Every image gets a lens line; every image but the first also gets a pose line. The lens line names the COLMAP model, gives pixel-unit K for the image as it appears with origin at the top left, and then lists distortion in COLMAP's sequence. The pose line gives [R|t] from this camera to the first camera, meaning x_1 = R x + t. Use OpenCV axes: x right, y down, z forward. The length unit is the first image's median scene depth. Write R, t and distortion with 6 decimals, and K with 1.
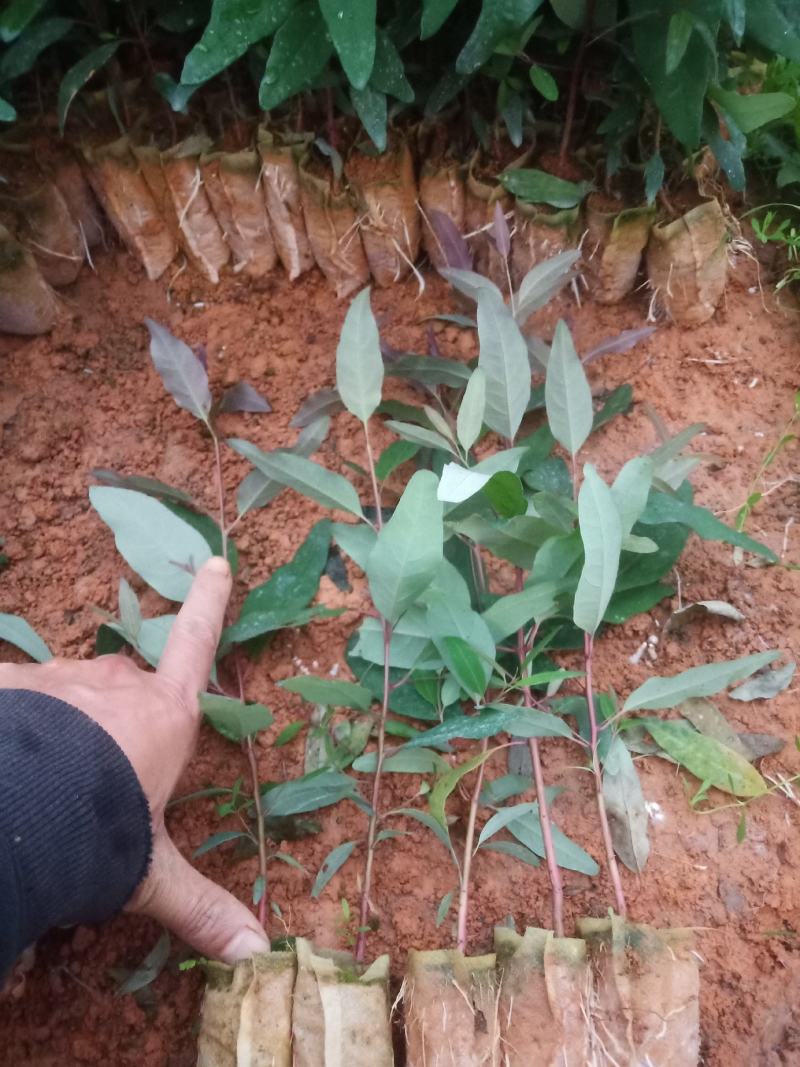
lens RADIAL K [[834.0, 0, 400.0], [0, 834.0, 533.5], [0, 0, 1]] dist [-0.000009, -0.047767]
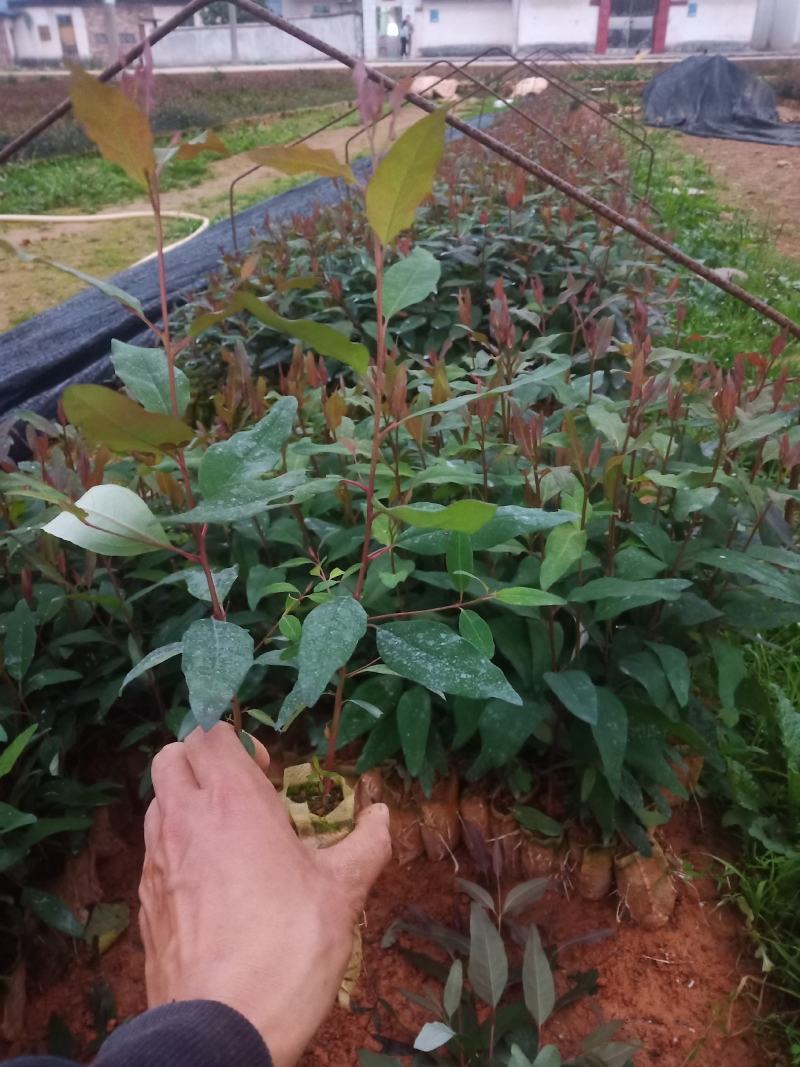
lens RADIAL K [[834.0, 0, 400.0], [0, 834.0, 533.5], [0, 0, 1]] dist [-0.000009, -0.047767]
pose [[0.982983, 0.090972, -0.159589, 0.112251], [-0.159974, 0.850957, -0.500280, -0.057978], [0.090292, 0.517297, 0.851030, -0.546314]]
